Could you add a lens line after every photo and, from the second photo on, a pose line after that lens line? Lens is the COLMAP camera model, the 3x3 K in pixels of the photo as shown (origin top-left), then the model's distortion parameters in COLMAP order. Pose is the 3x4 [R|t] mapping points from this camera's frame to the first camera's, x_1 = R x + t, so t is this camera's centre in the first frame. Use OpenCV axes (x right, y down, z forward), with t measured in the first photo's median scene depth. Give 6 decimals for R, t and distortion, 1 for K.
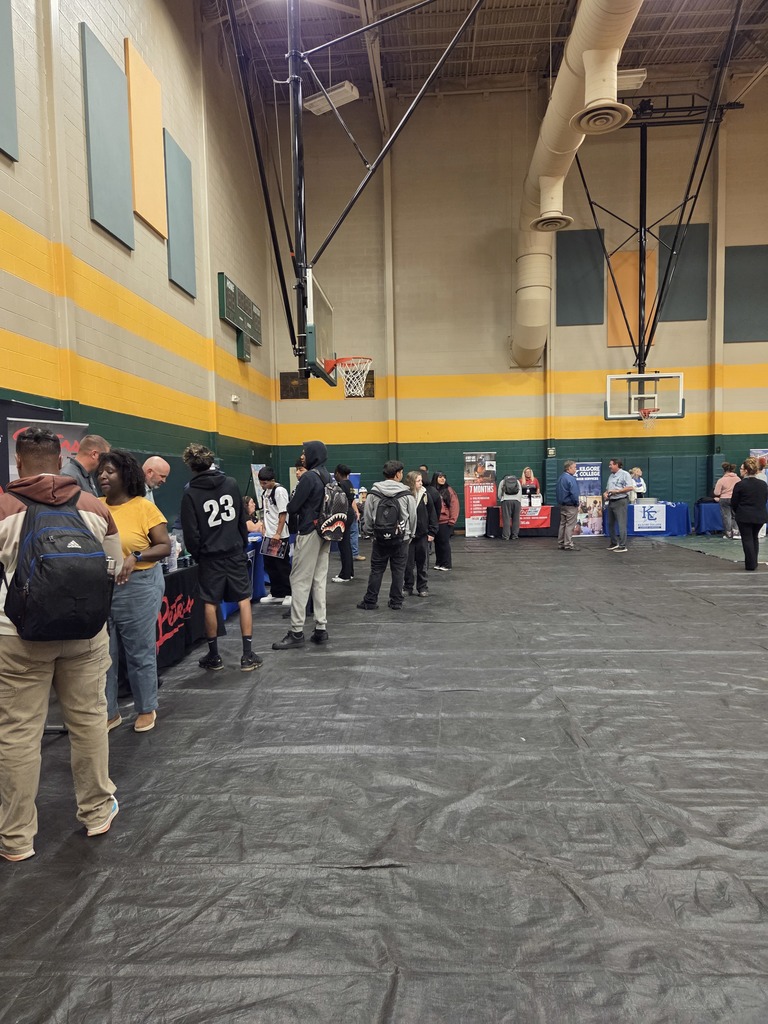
lens RADIAL K [[688.8, 0, 386.2], [0, 688.8, 519.1], [0, 0, 1]] dist [0.049785, -0.013626]
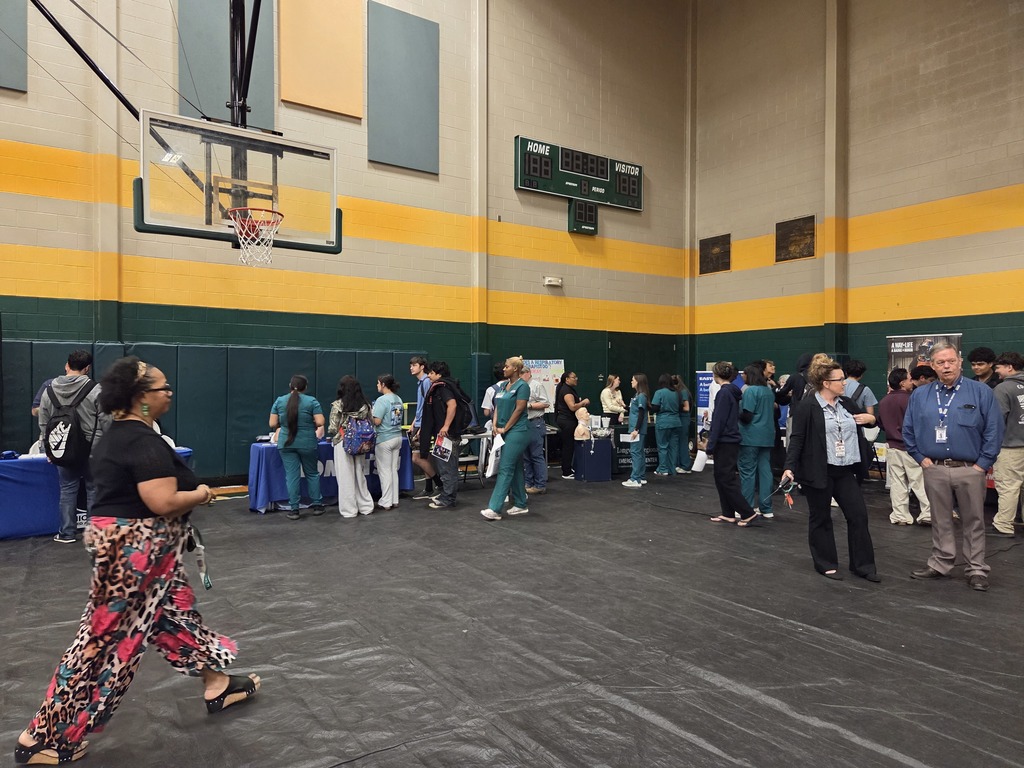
lens RADIAL K [[688.8, 0, 509.3], [0, 688.8, 383.5], [0, 0, 1]] dist [0.049785, -0.013626]
pose [[0.608806, 0.021639, -0.793024, 0.365142], [-0.057232, 0.998221, -0.016698, -0.030638], [0.791252, 0.055552, 0.608962, 0.410030]]
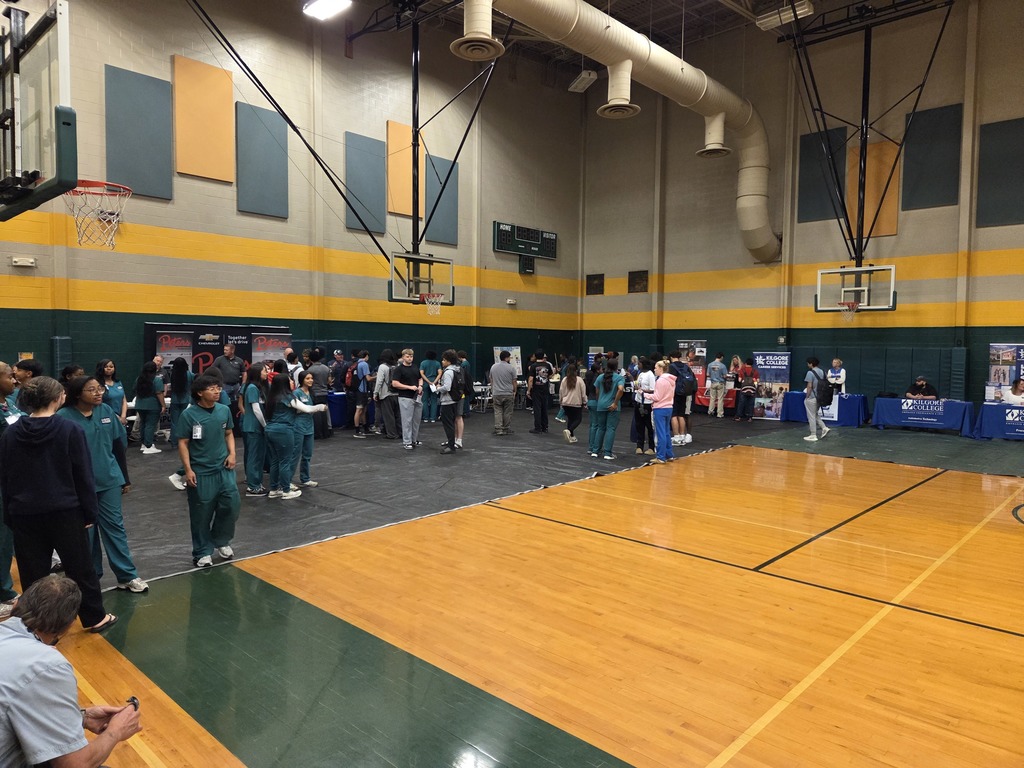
lens RADIAL K [[688.8, 0, 503.5], [0, 688.8, 375.9], [0, 0, 1]] dist [0.049785, -0.013626]
pose [[0.759220, 0.058929, -0.648161, 0.654181], [-0.062842, 0.997877, 0.017114, -0.034627], [0.647793, 0.027739, 0.761311, -0.114696]]
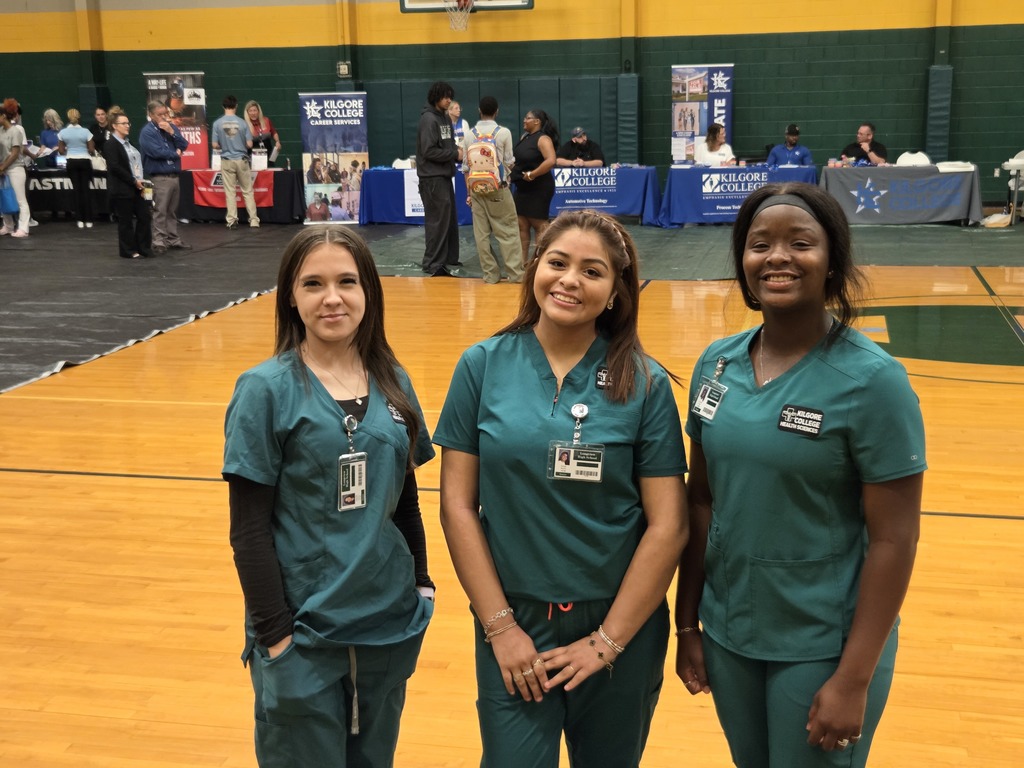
lens RADIAL K [[1393.0, 0, 512.3], [0, 1393.0, 382.0], [0, 0, 1]] dist [0.043577, 0.000000]
pose [[0.985714, 0.035372, -0.164673, 0.604625], [-0.009202, 0.987548, 0.157046, -0.027454], [0.168177, -0.153287, 0.973766, -0.125786]]
